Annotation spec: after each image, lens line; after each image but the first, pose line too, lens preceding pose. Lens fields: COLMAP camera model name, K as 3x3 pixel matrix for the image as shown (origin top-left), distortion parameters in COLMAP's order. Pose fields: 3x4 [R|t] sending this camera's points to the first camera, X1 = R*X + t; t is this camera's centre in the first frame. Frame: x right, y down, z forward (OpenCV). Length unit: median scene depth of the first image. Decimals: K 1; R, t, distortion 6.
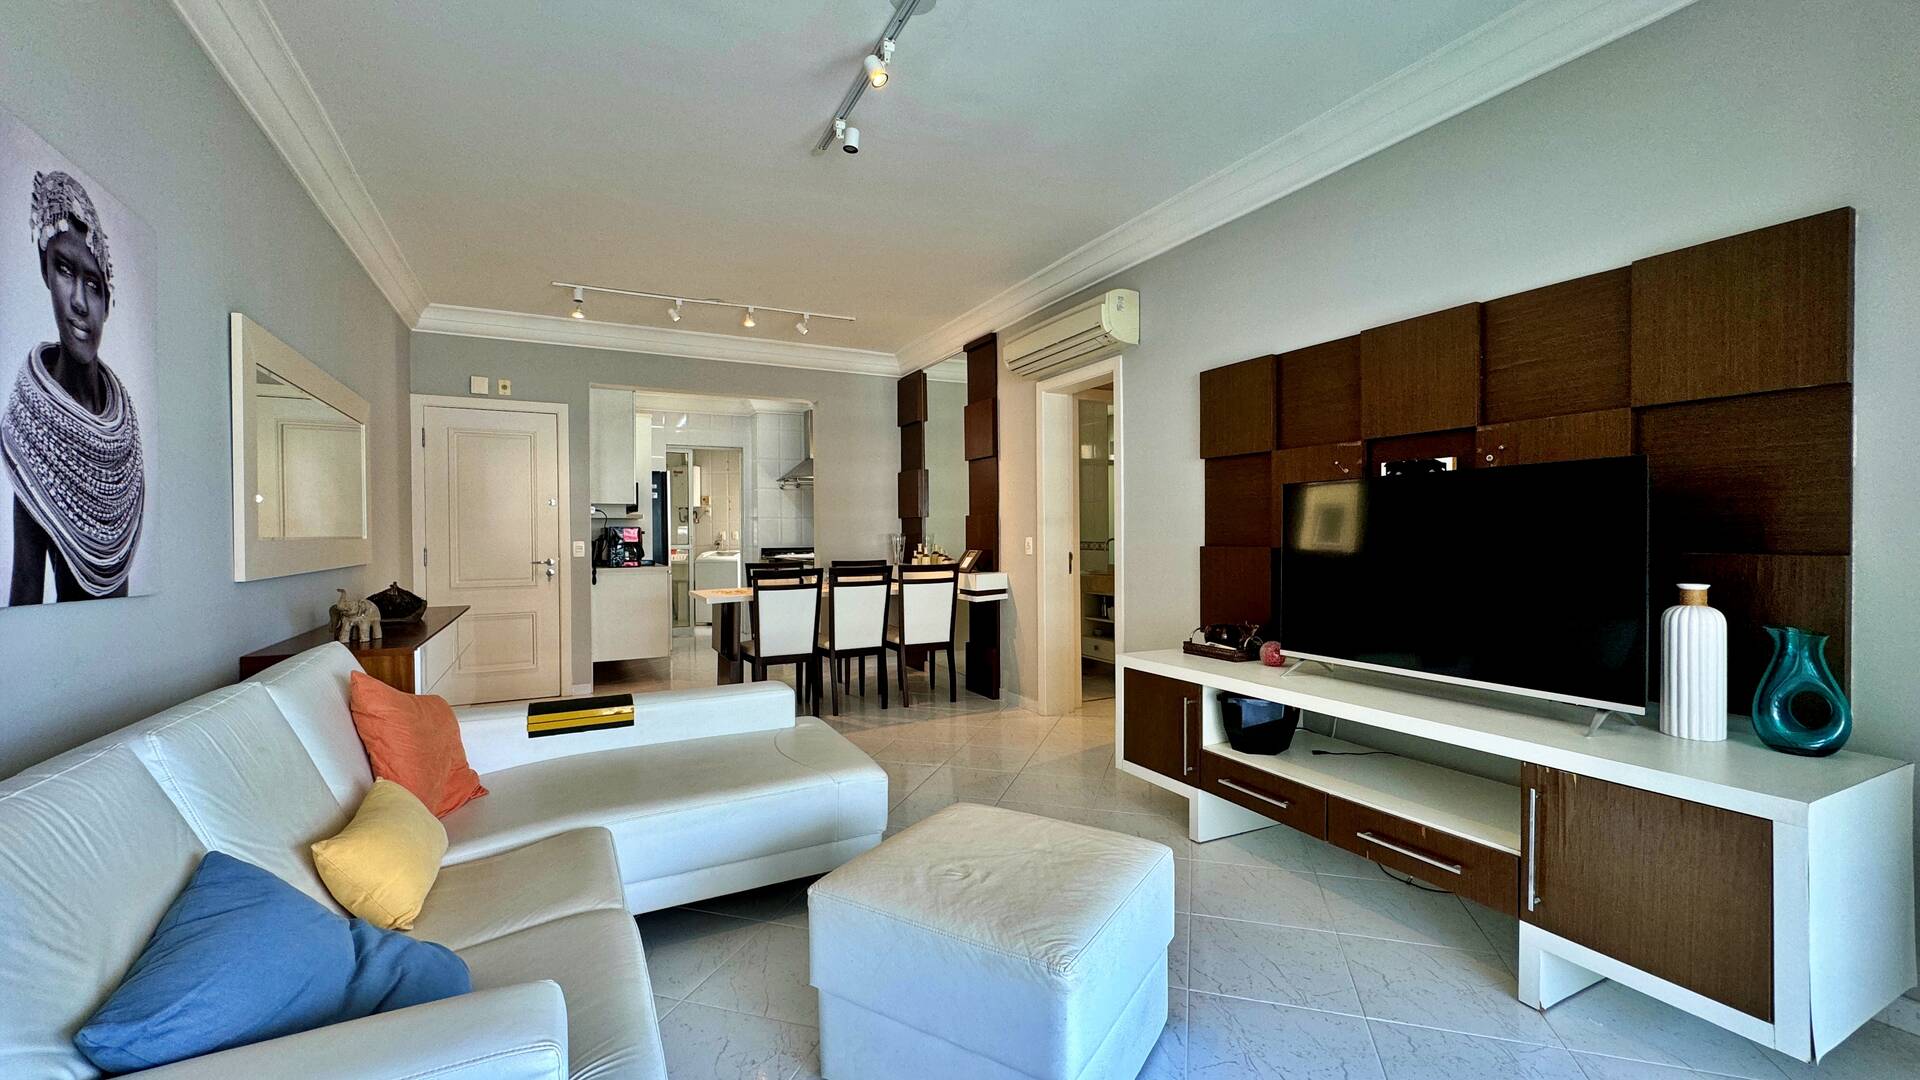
lens RADIAL K [[763.6, 0, 957.0], [0, 763.6, 542.1], [0, 0, 1]] dist [-0.002345, 0.000287]
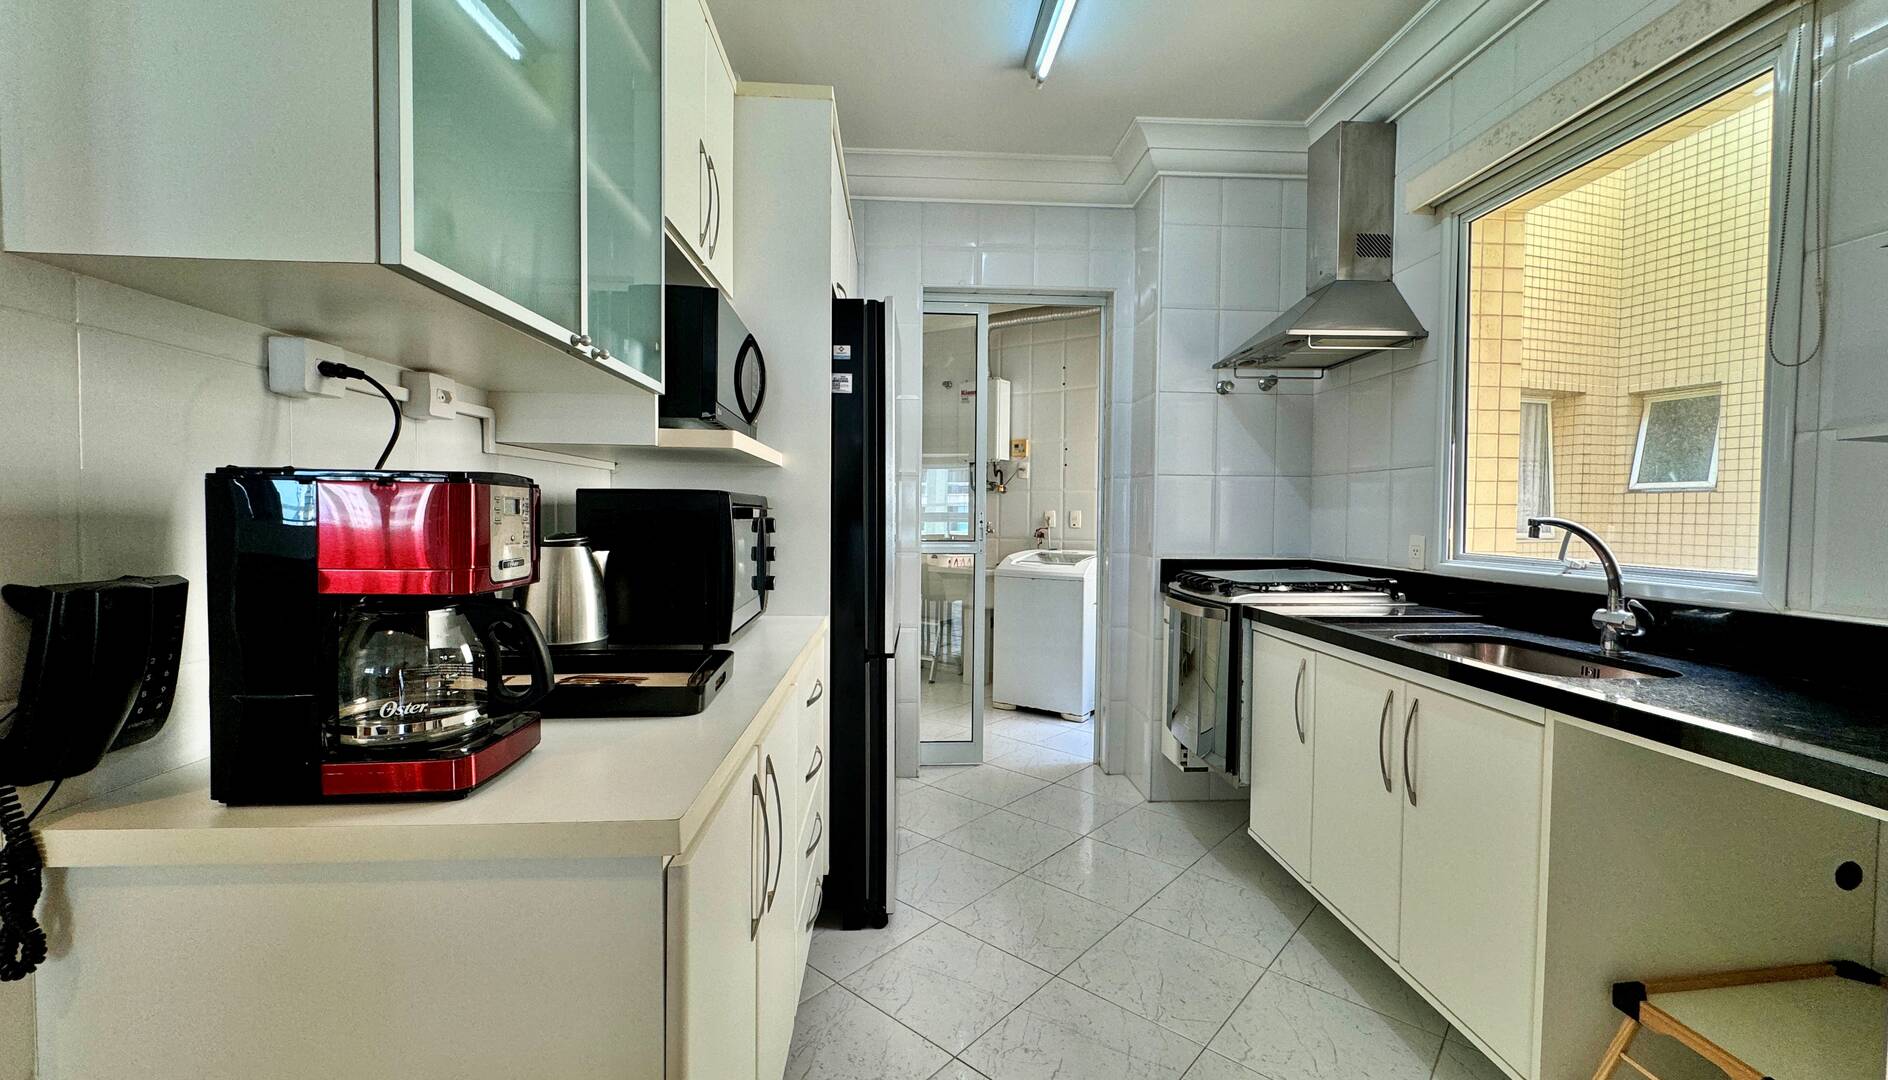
lens RADIAL K [[770.2, 0, 949.9], [0, 770.2, 538.6], [0, 0, 1]] dist [-0.000722, -0.000292]
pose [[0.915044, 0.029456, -0.402277, -0.542415], [-0.020231, 0.999426, 0.027162, -0.025545], [0.402846, -0.016716, 0.915115, 1.692389]]
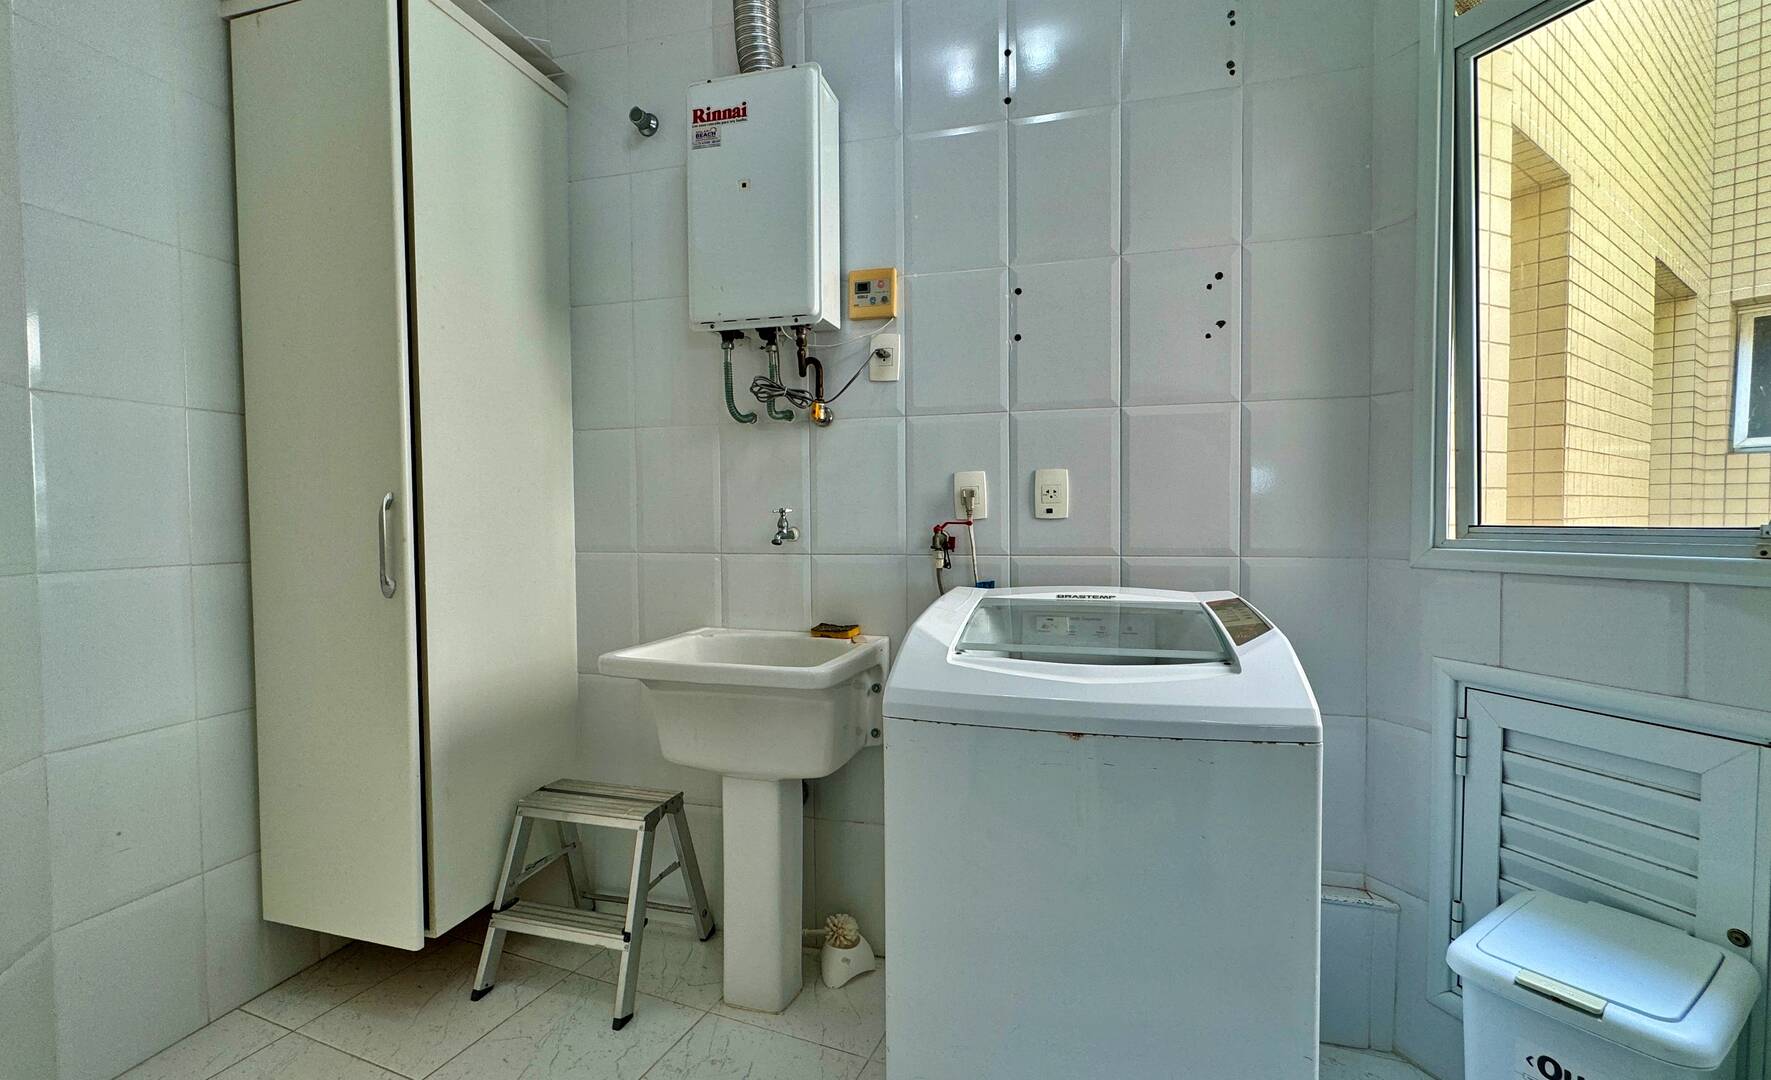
lens RADIAL K [[768.4, 0, 885.5], [0, 768.4, 540.0], [0, 0, 1]] dist [0.000490, 0.000068]
pose [[0.995427, 0.004200, -0.095438, -1.014941], [-0.001877, 0.999700, 0.024414, -0.007952], [0.095512, -0.024123, 0.995136, 2.705446]]
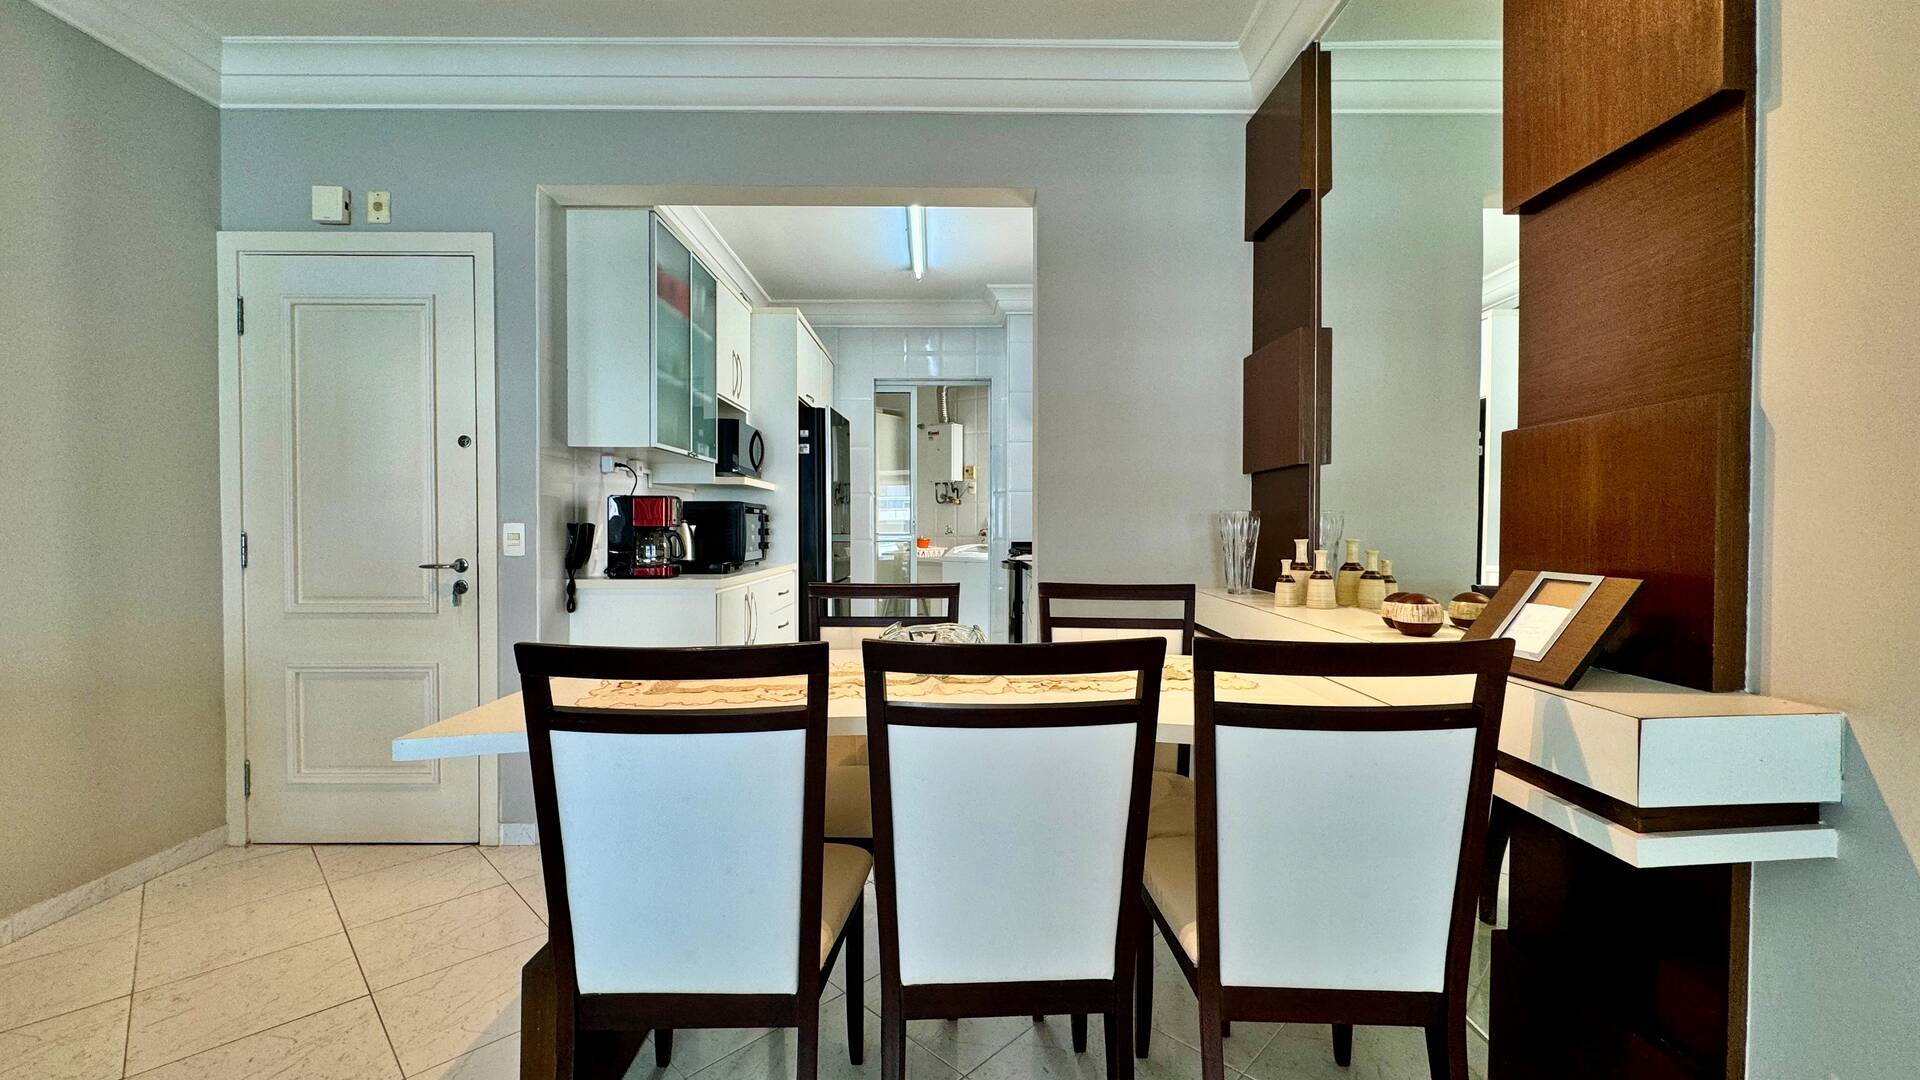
lens RADIAL K [[763.6, 0, 957.0], [0, 763.6, 542.1], [0, 0, 1]] dist [-0.002345, 0.000287]
pose [[0.890564, 0.017622, -0.454517, -0.059163], [-0.012789, 0.999824, 0.013705, 0.001381], [0.454679, -0.006392, 0.890633, 1.204767]]
